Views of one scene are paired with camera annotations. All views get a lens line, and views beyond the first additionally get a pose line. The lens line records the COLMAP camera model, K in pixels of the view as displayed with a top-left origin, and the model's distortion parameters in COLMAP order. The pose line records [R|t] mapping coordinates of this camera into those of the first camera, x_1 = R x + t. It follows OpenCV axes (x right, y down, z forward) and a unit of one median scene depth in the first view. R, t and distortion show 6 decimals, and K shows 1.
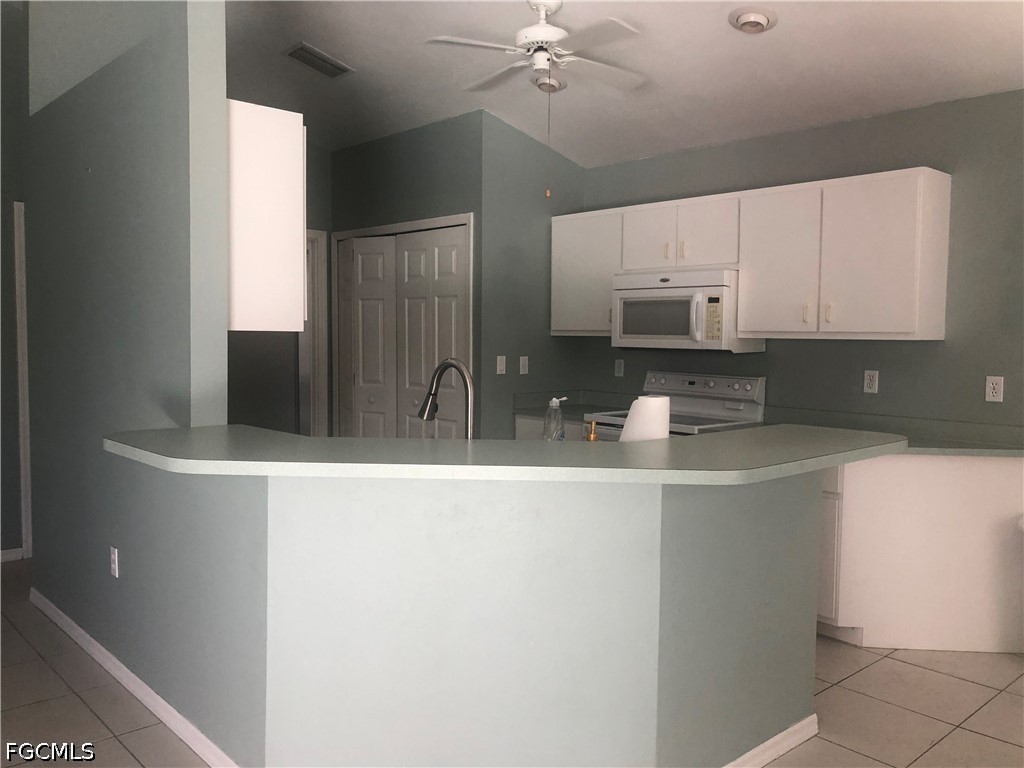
lens RADIAL K [[851.0, 0, 512.0], [0, 851.0, 384.0], [0, 0, 1]] dist [0.002524, -0.080003]
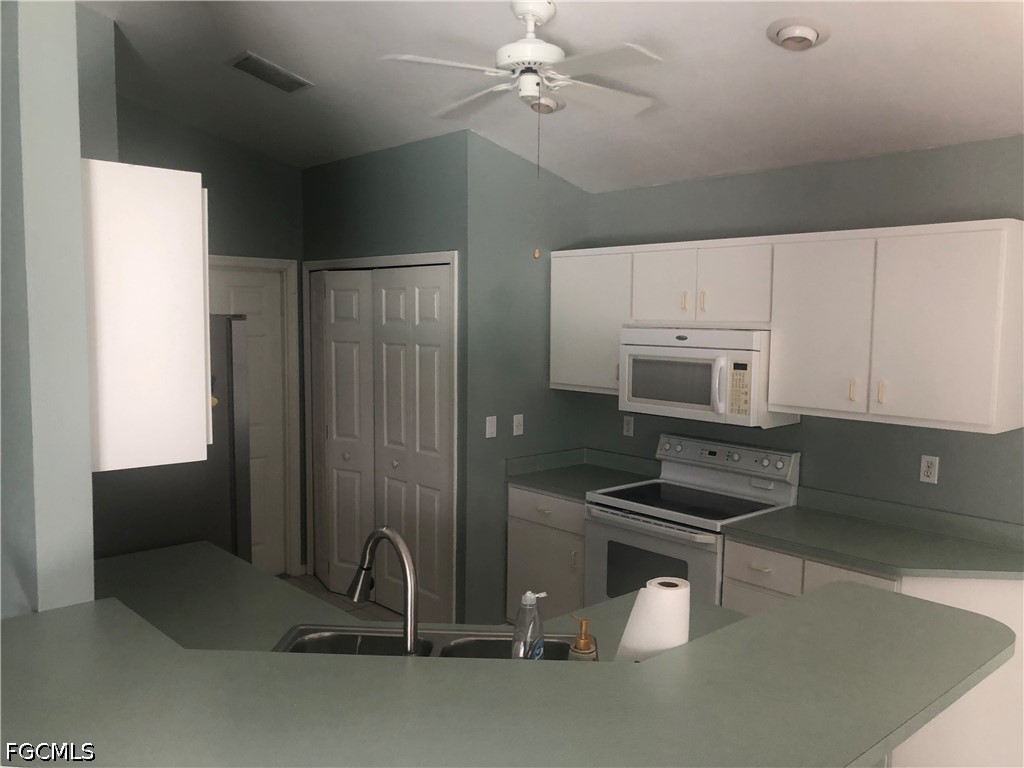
lens RADIAL K [[841.1, 0, 527.5], [0, 841.1, 386.4], [0, 0, 1]] dist [-0.008557, -0.010070]
pose [[0.999998, 0.002091, -0.000338, 0.027078], [-0.002080, 0.999547, 0.030031, -0.098472], [0.000400, -0.030030, 0.999549, 0.166107]]
